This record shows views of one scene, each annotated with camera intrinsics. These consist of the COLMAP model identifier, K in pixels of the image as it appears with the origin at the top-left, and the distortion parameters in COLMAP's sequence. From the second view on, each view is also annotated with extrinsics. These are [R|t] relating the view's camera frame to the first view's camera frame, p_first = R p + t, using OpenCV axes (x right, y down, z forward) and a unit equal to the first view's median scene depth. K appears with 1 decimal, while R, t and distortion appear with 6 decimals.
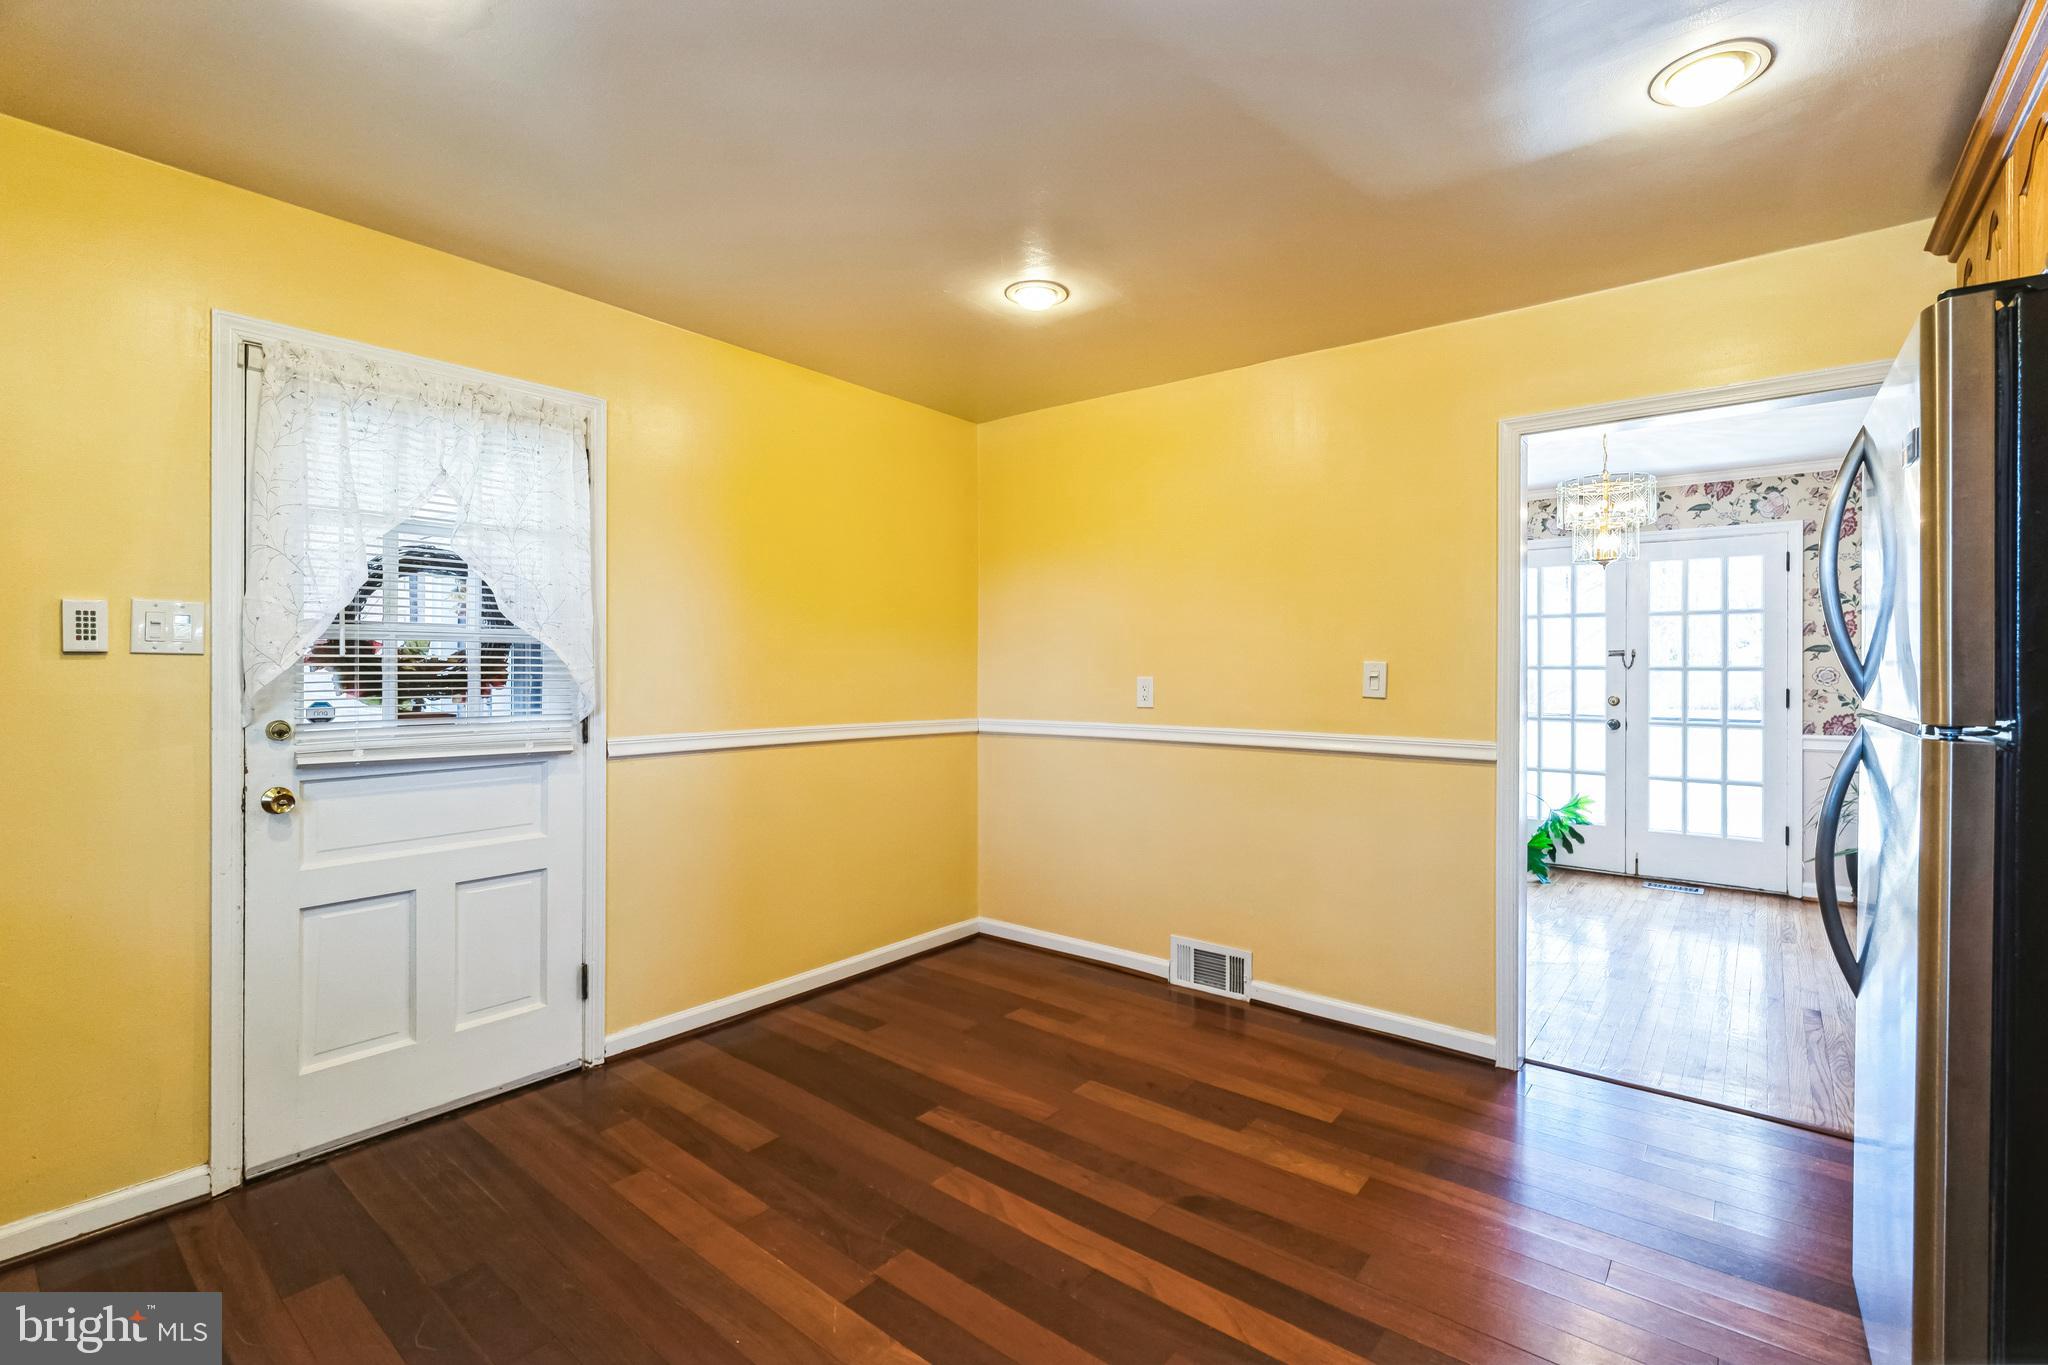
lens RADIAL K [[895.8, 0, 1020.9], [0, 895.8, 673.9], [0, 0, 1]] dist [-0.010821, -0.000334]
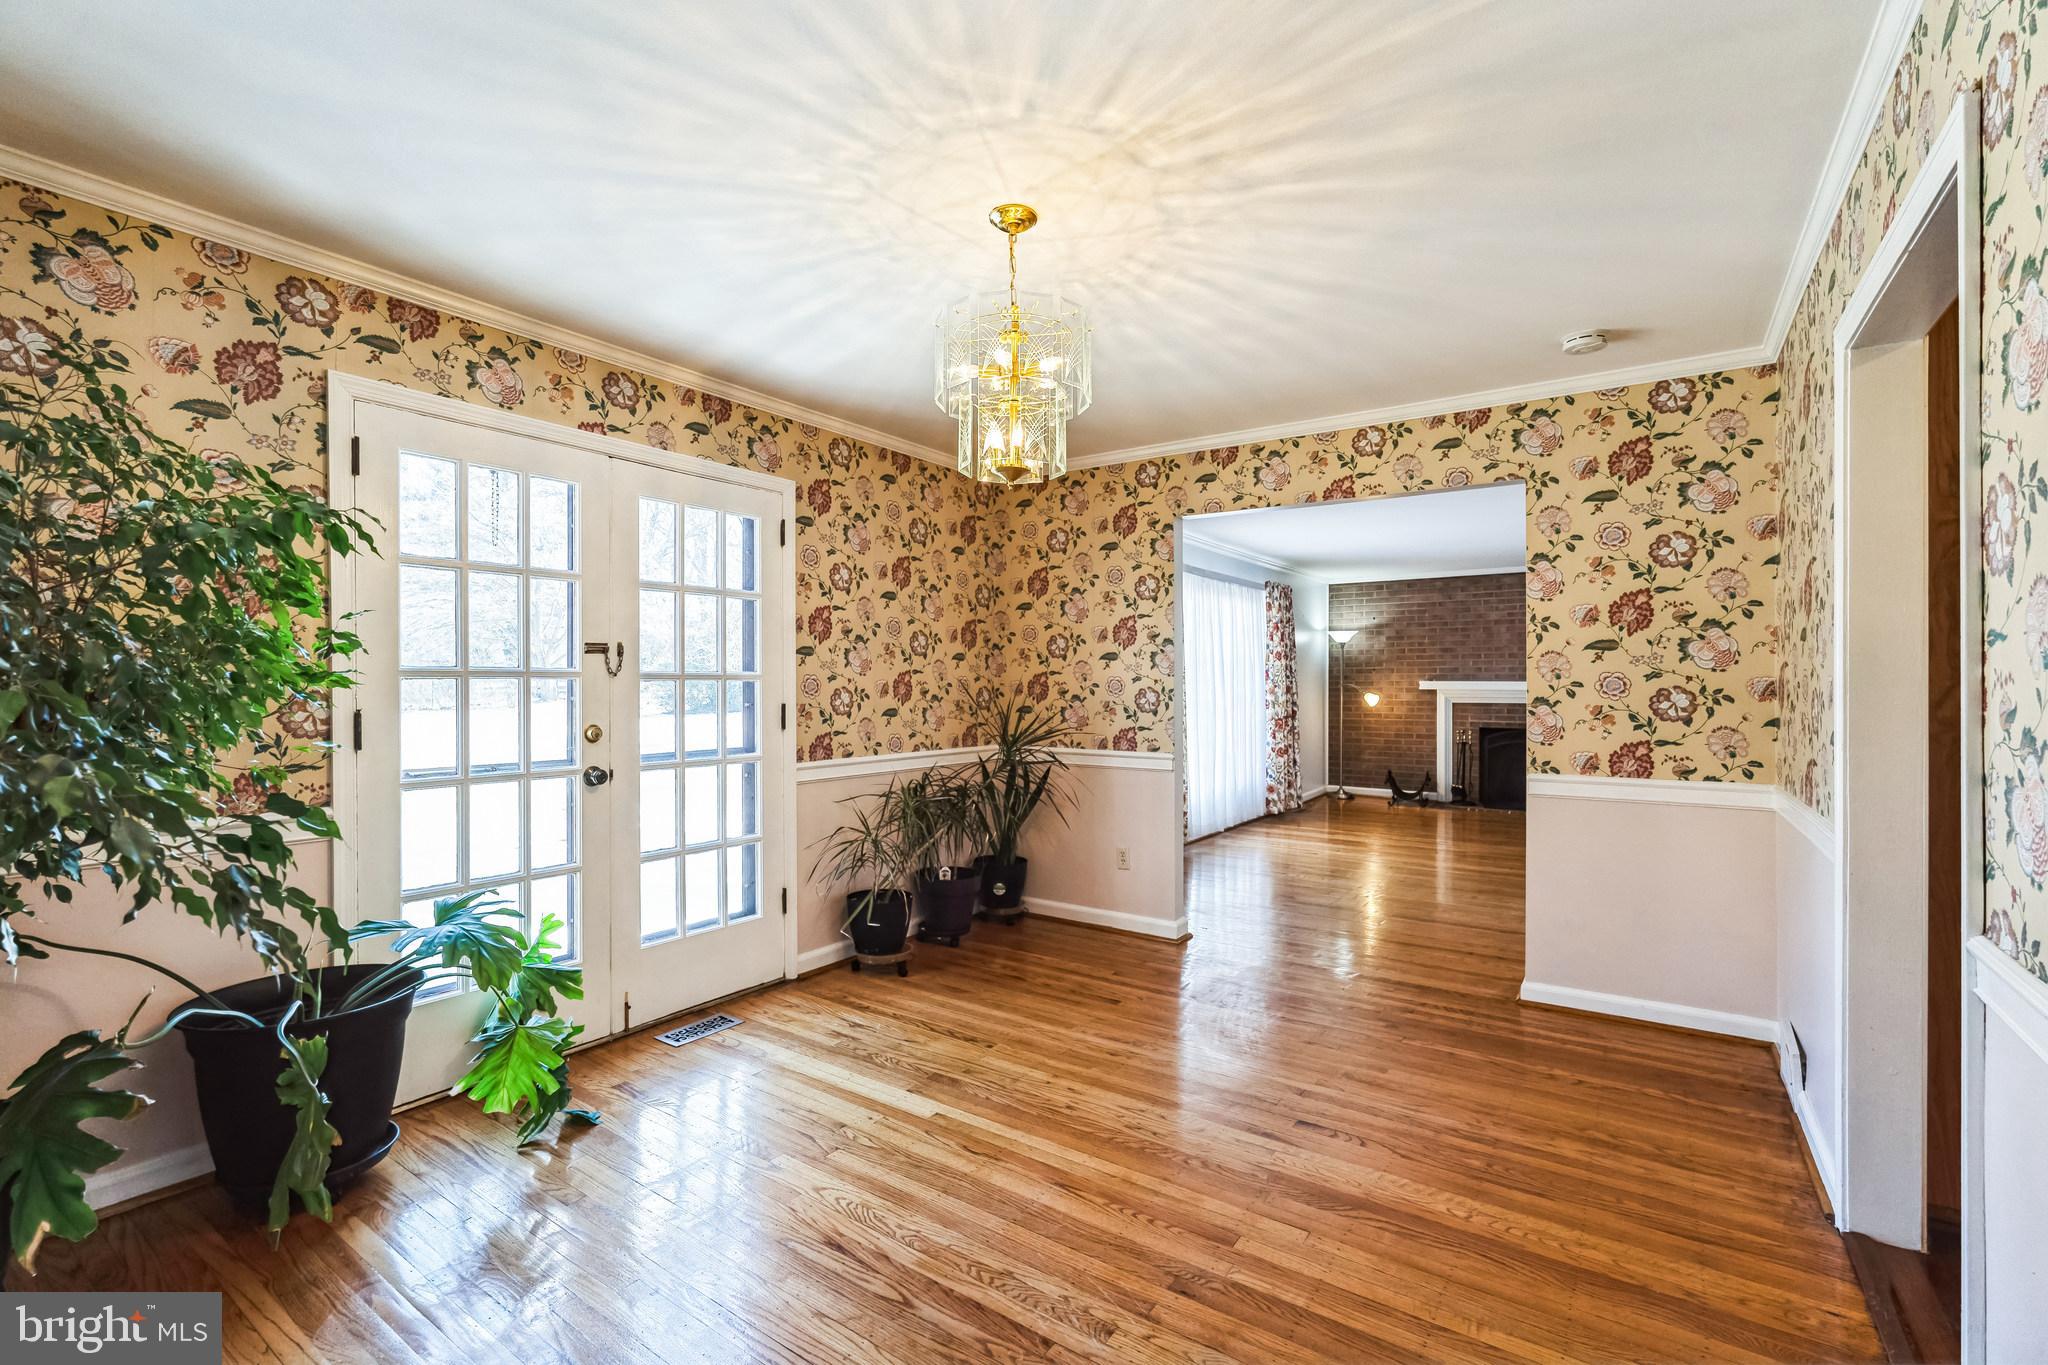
lens RADIAL K [[895.8, 0, 1038.8], [0, 895.8, 688.0], [0, 0, 1]] dist [-0.010821, -0.000334]
pose [[-0.028940, -0.011801, 0.999512, 0.101609], [0.002267, 0.999927, 0.011871, -0.004308], [-0.999579, 0.002610, -0.028911, 0.765370]]
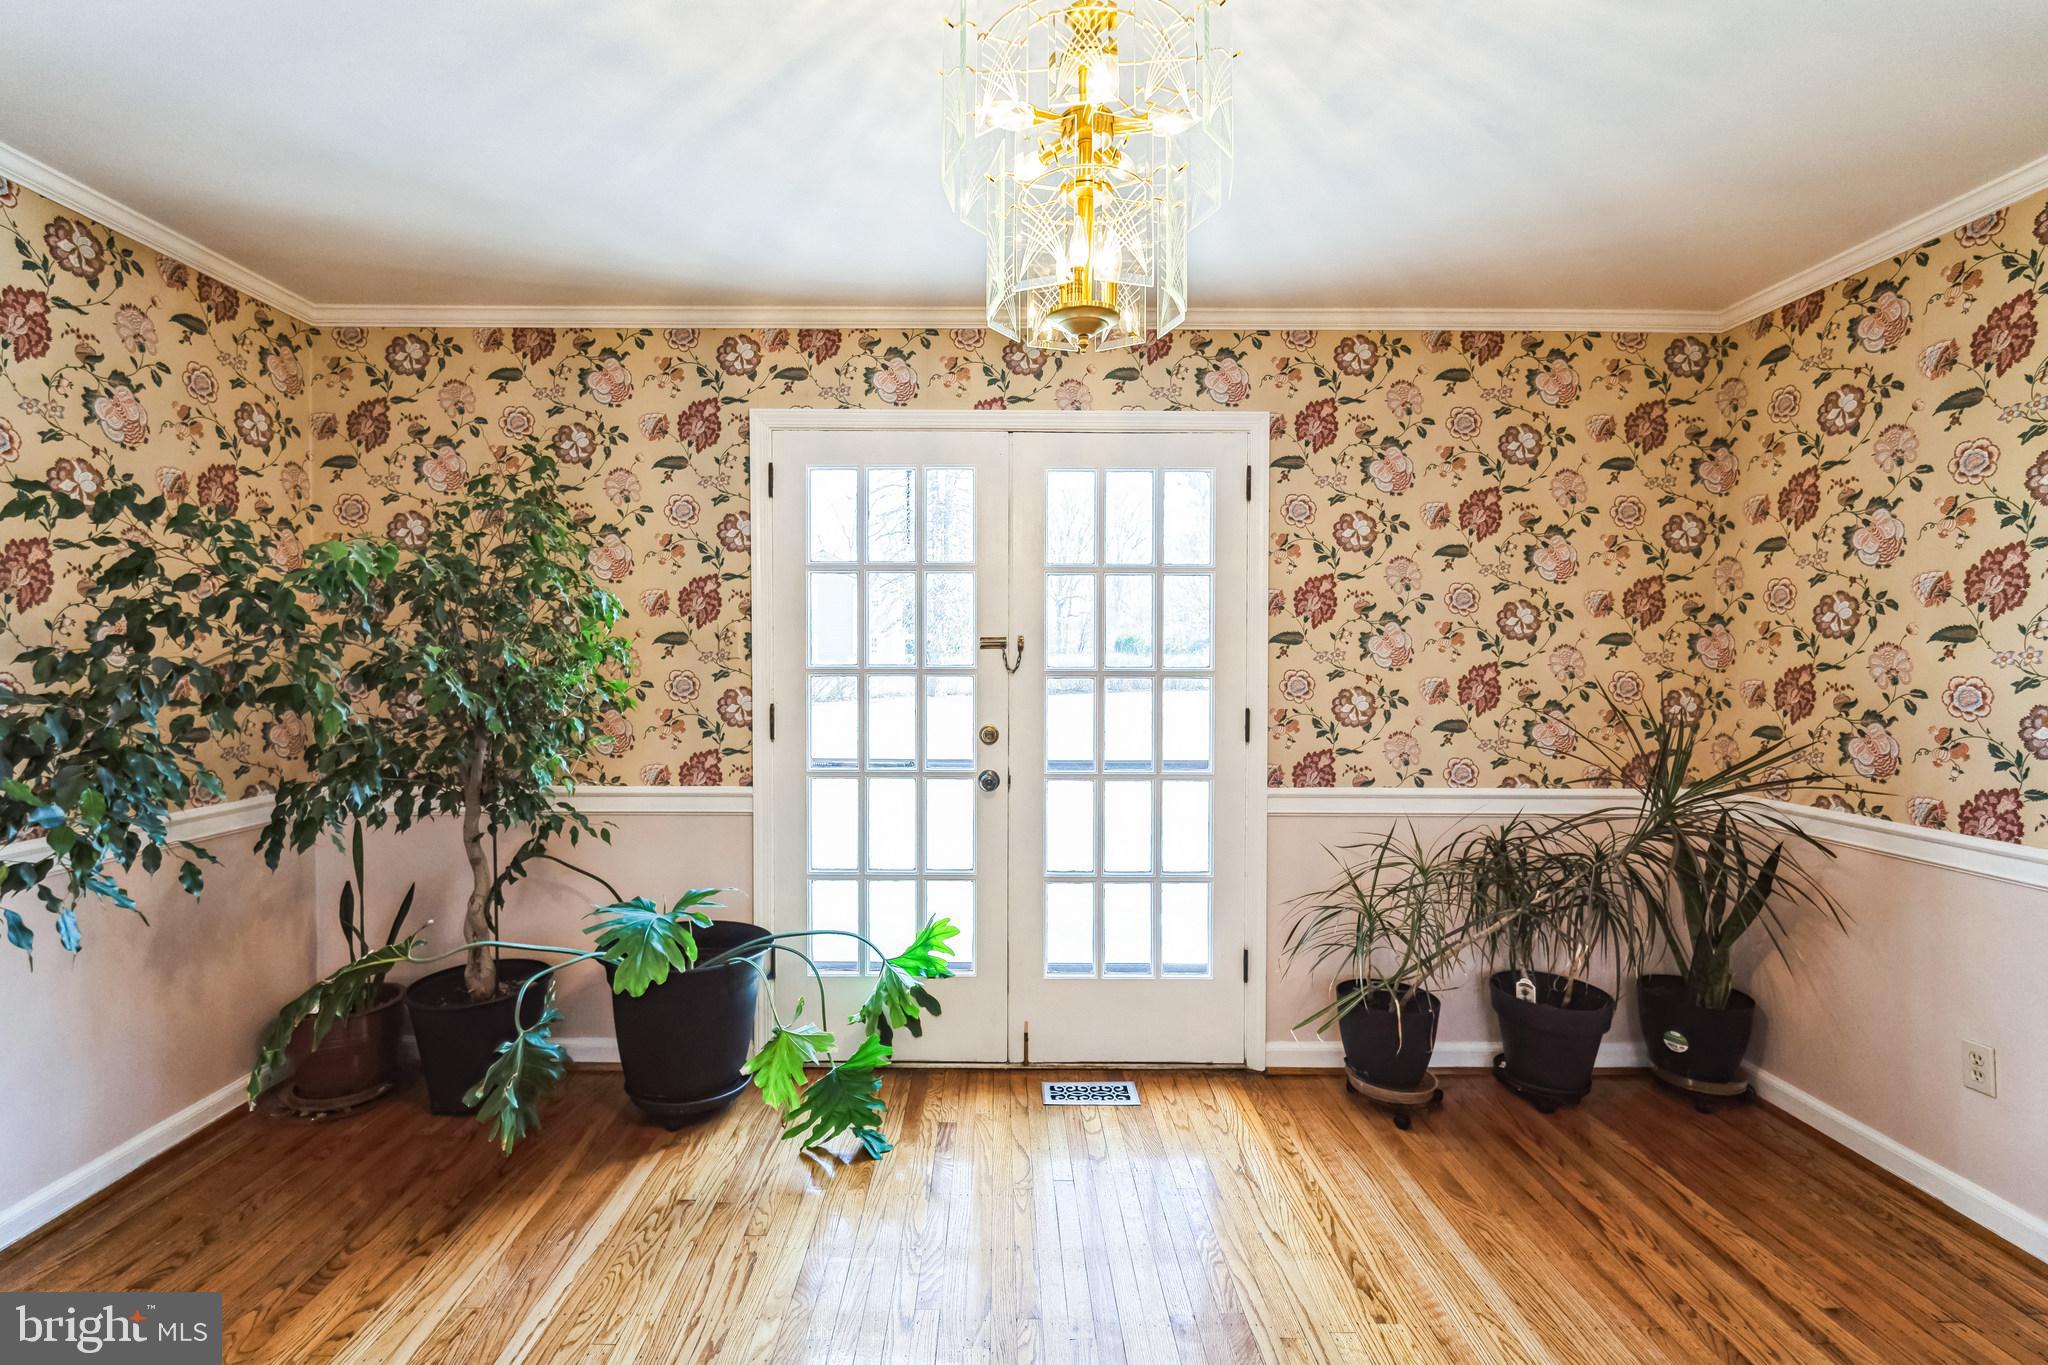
lens RADIAL K [[895.8, 0, 1039.5], [0, 895.8, 686.3], [0, 0, 1]] dist [-0.010821, -0.000334]
pose [[0.814197, -0.015929, 0.580370, 0.401315], [0.002490, 0.999710, 0.023945, -0.010736], [-0.580583, -0.018051, 0.814001, 0.579873]]
